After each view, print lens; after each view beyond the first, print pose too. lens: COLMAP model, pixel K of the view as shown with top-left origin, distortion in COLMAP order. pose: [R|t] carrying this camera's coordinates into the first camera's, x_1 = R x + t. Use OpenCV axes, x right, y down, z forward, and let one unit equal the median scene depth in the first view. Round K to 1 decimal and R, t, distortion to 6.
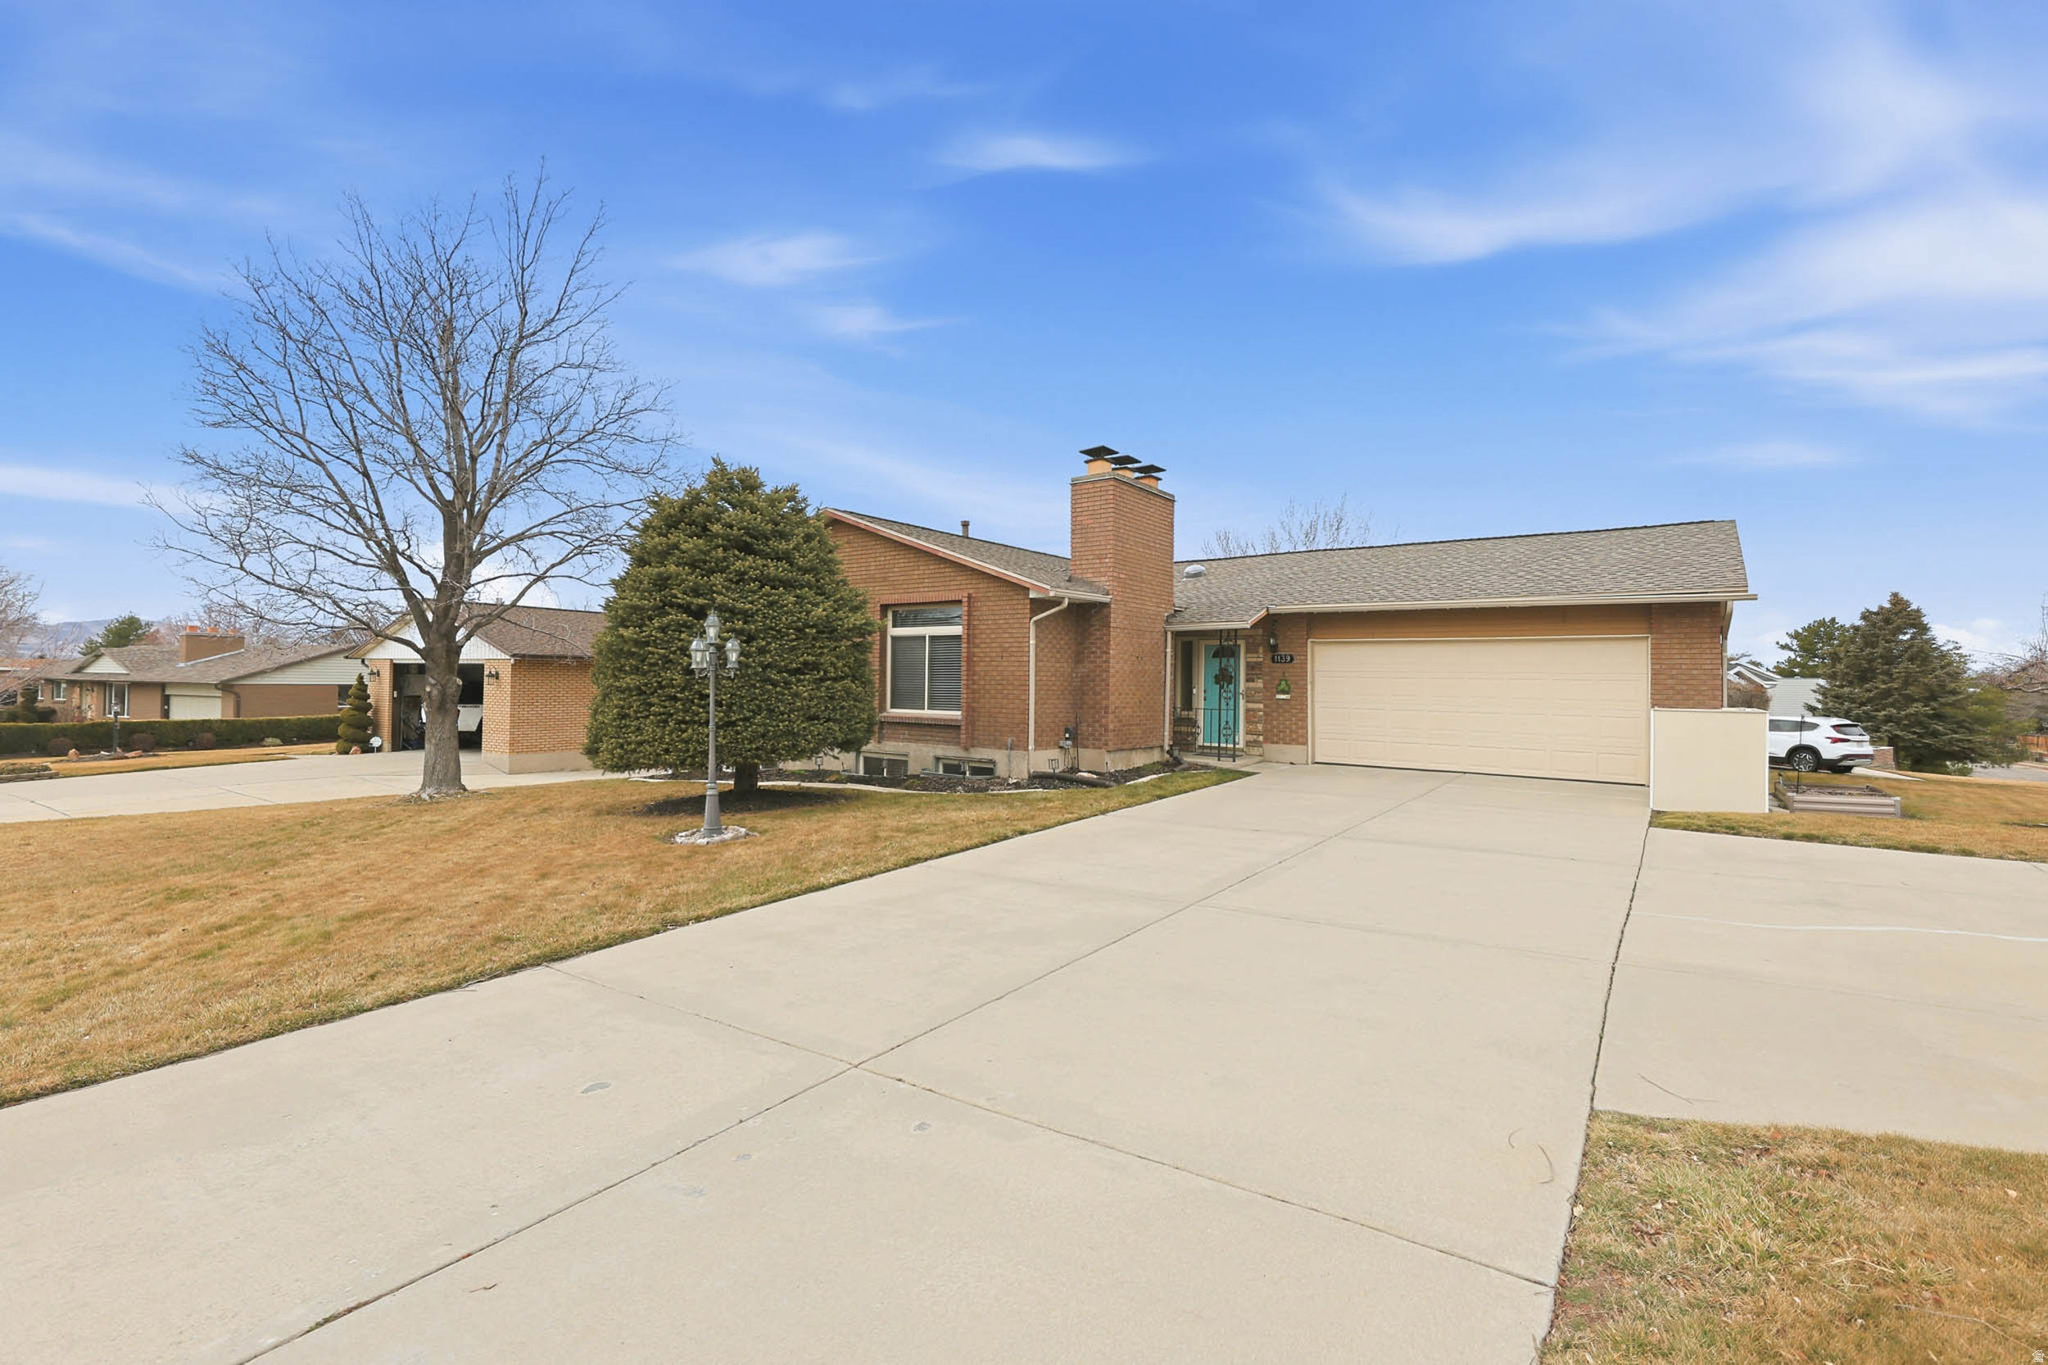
lens RADIAL K [[860.2, 0, 1020.2], [0, 860.2, 674.4], [0, 0, 1]] dist [-0.000891, -0.001895]
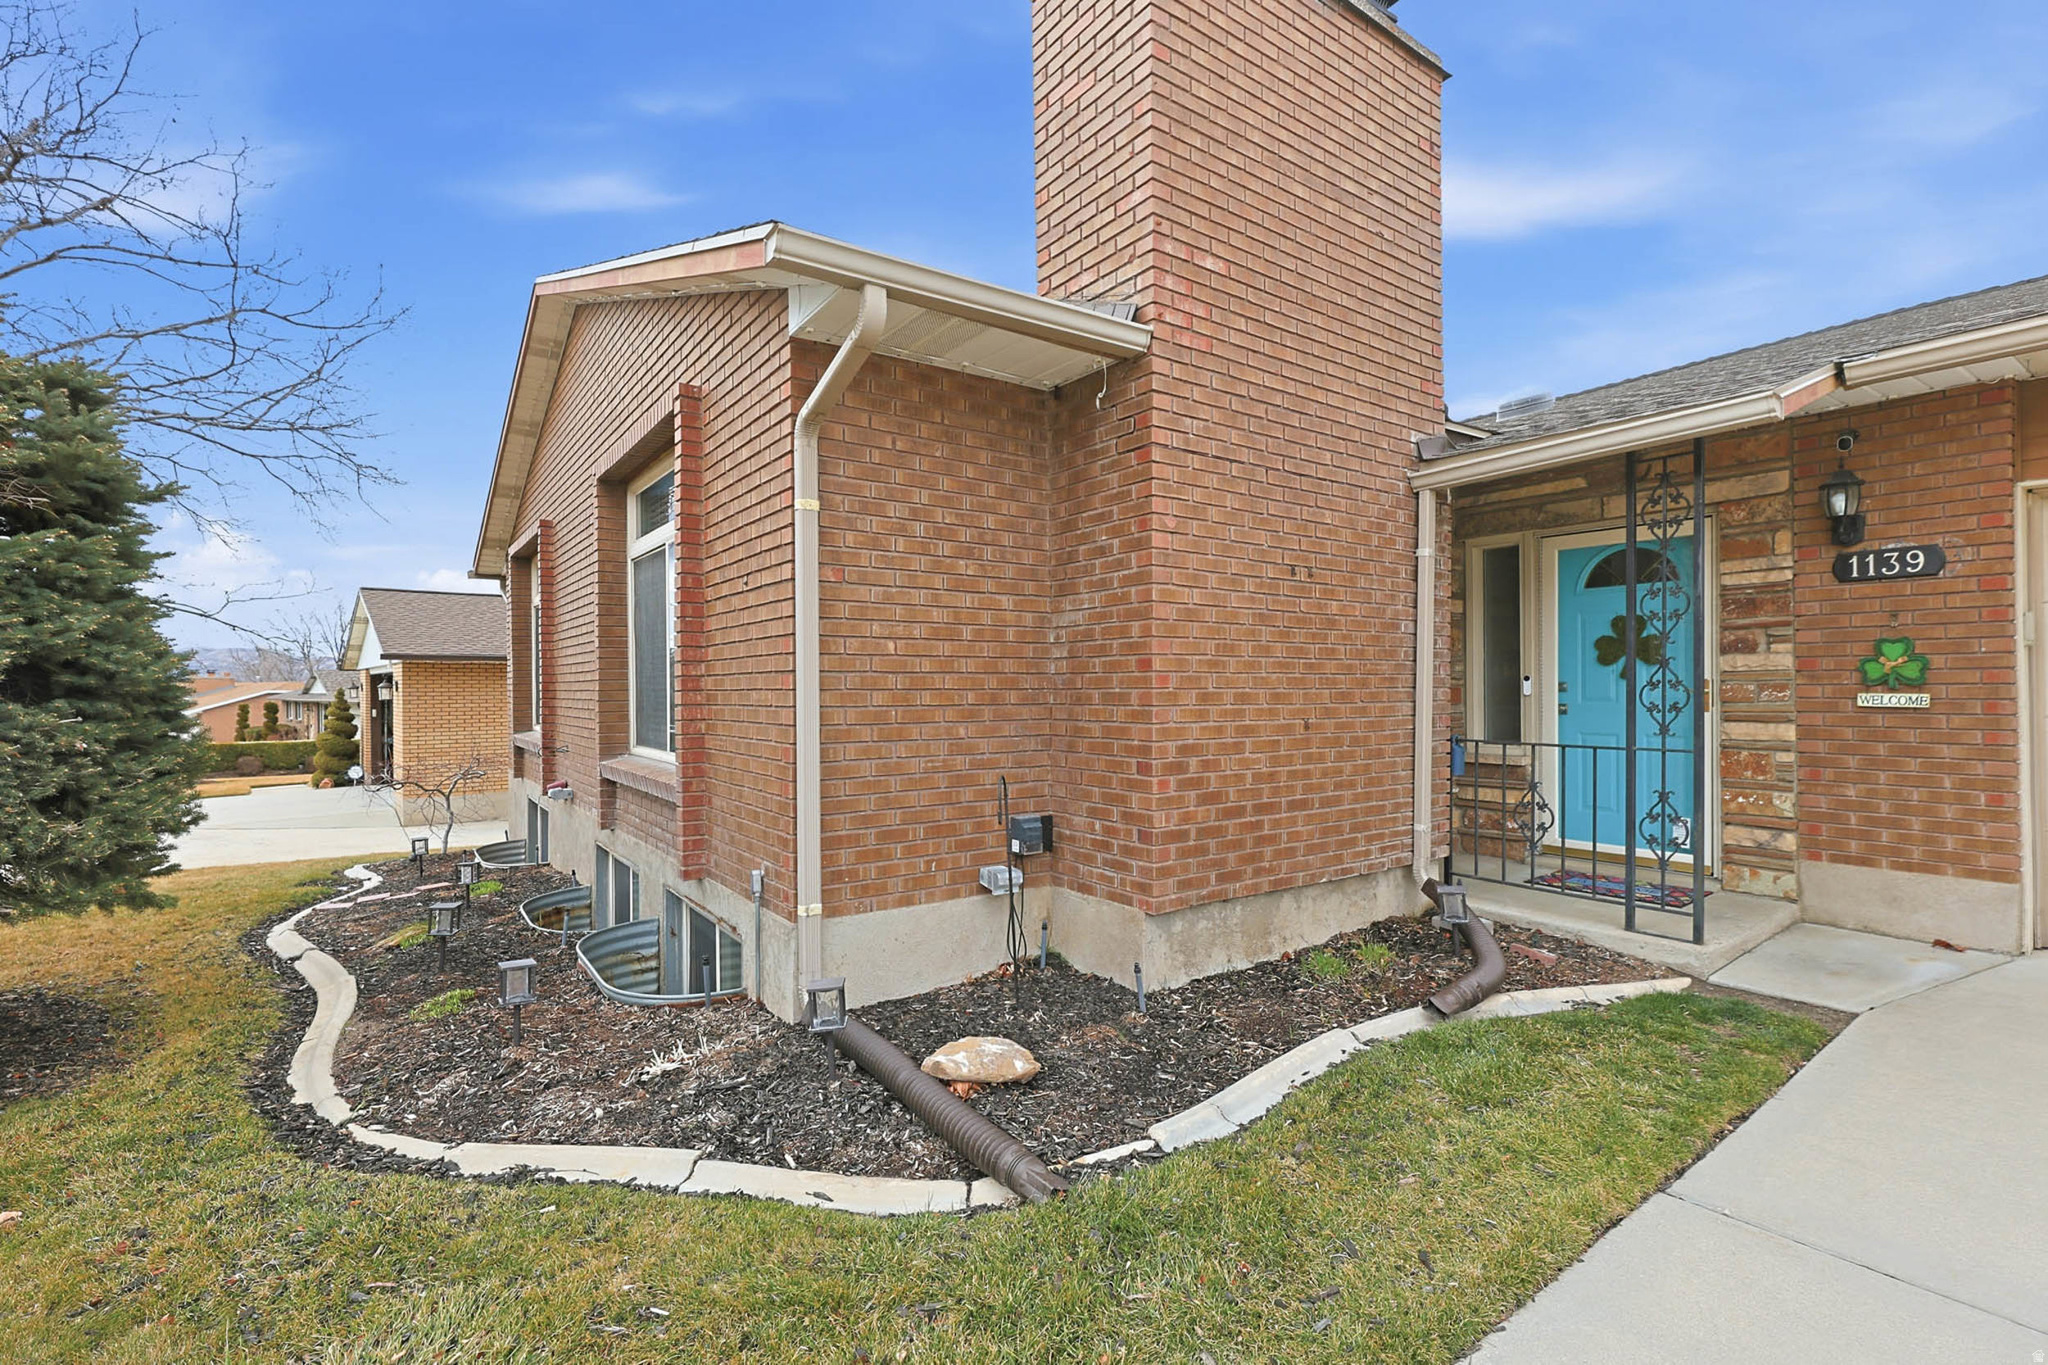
lens RADIAL K [[860.2, 0, 991.3], [0, 860.2, 695.5], [0, 0, 1]] dist [-0.000891, -0.001895]
pose [[0.934986, -0.016874, -0.354284, 0.145759], [0.021845, 0.999711, 0.010035, 0.017142], [0.354012, -0.017122, 0.935084, 0.709142]]
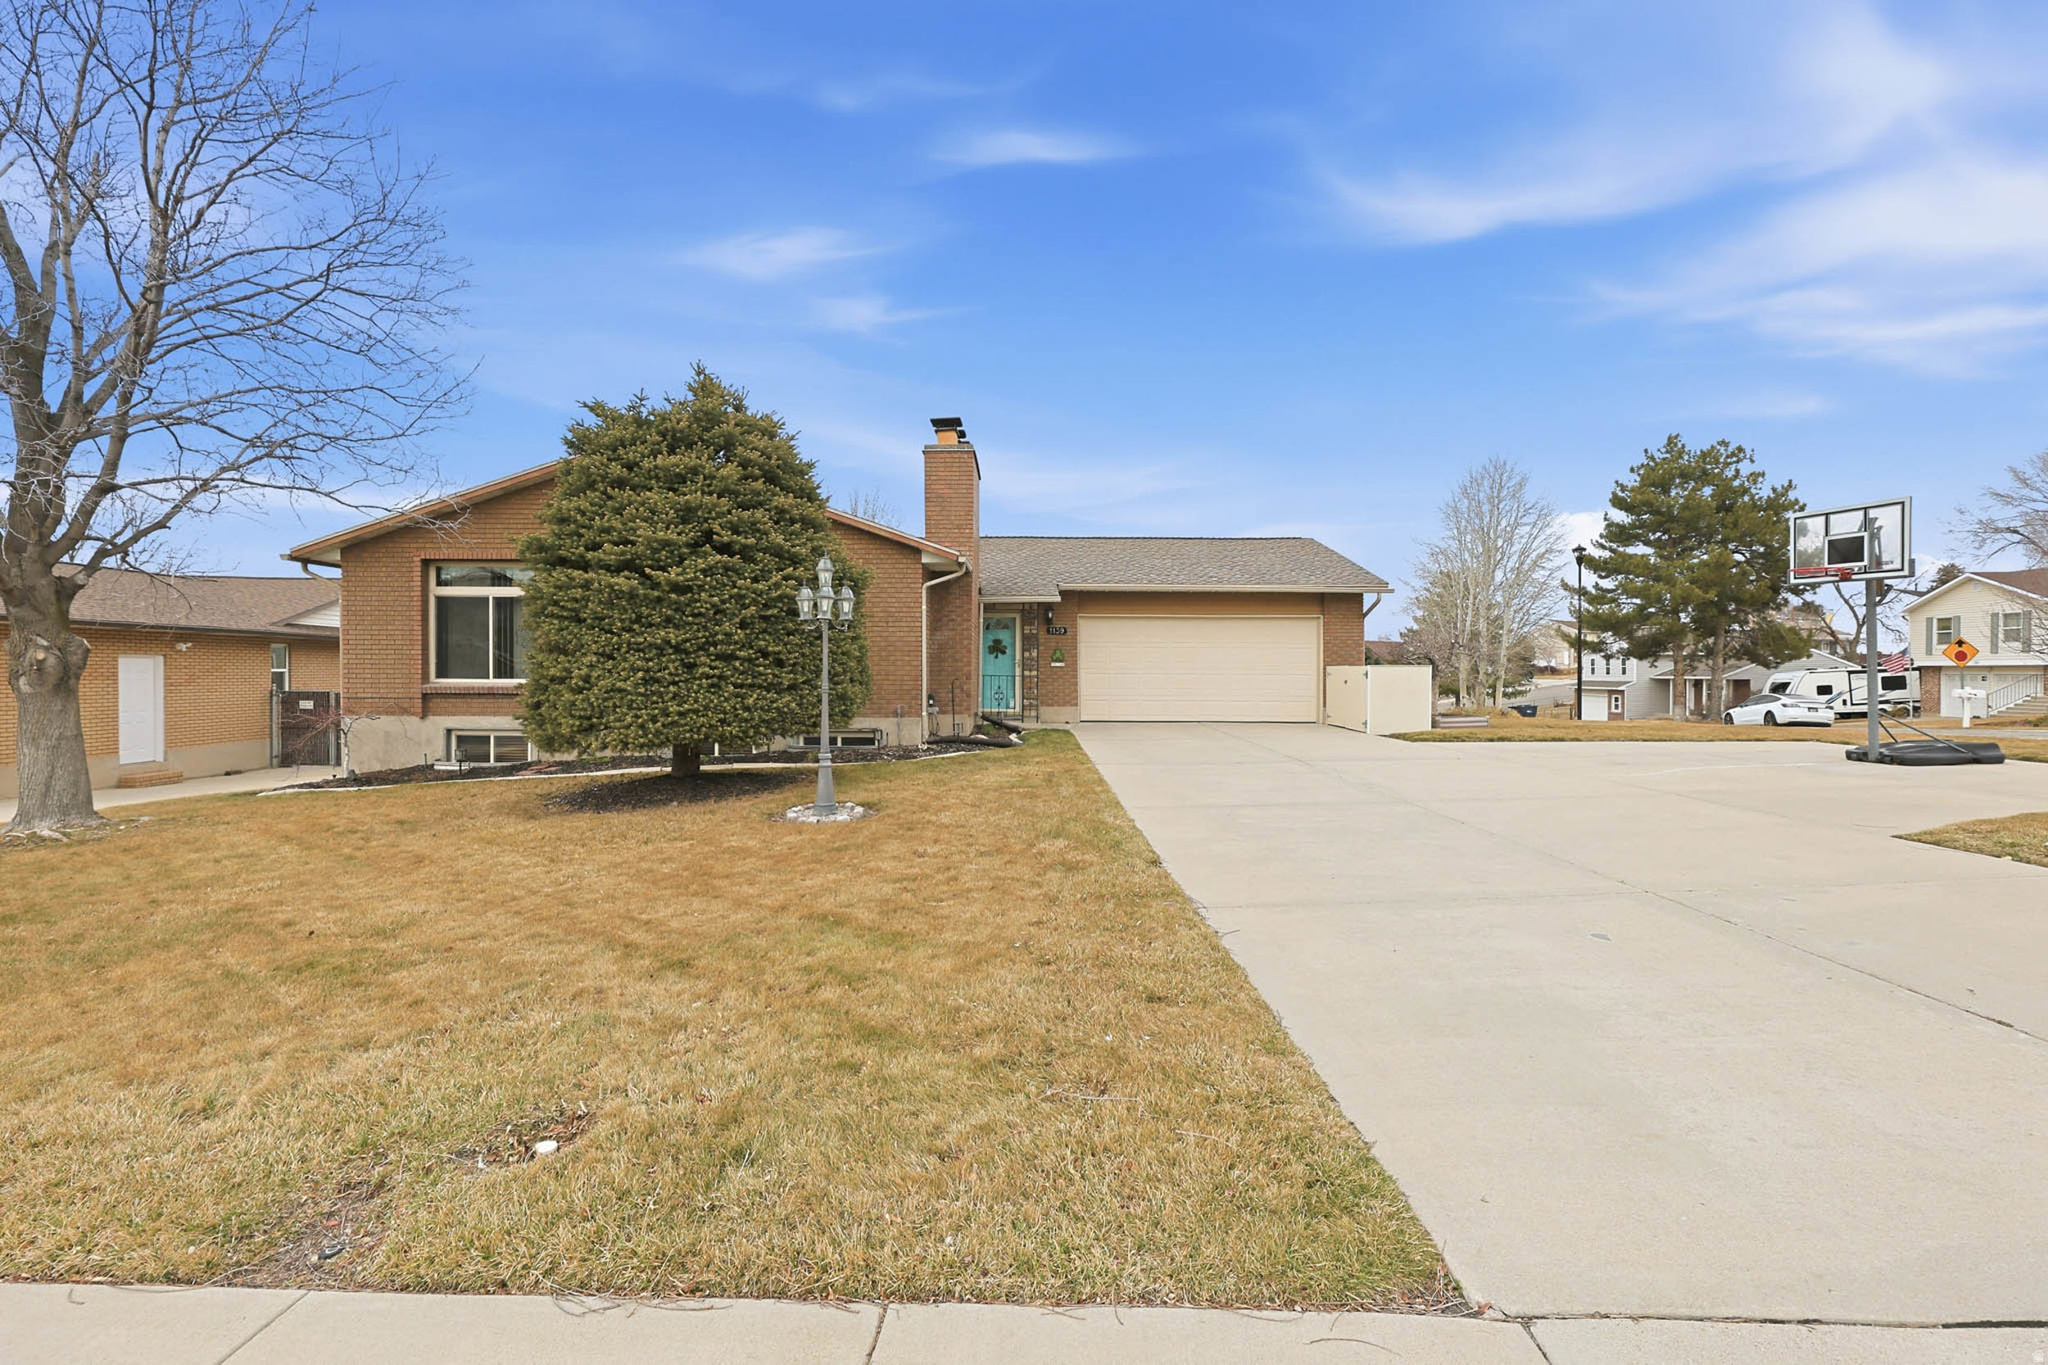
lens RADIAL K [[860.2, 0, 1022.8], [0, 860.2, 685.5], [0, 0, 1]] dist [-0.000891, -0.001895]
pose [[0.821776, -0.020926, 0.569426, -0.417489], [0.003259, 0.999482, 0.032028, 0.019124], [-0.569801, -0.024464, 0.821418, 0.108470]]
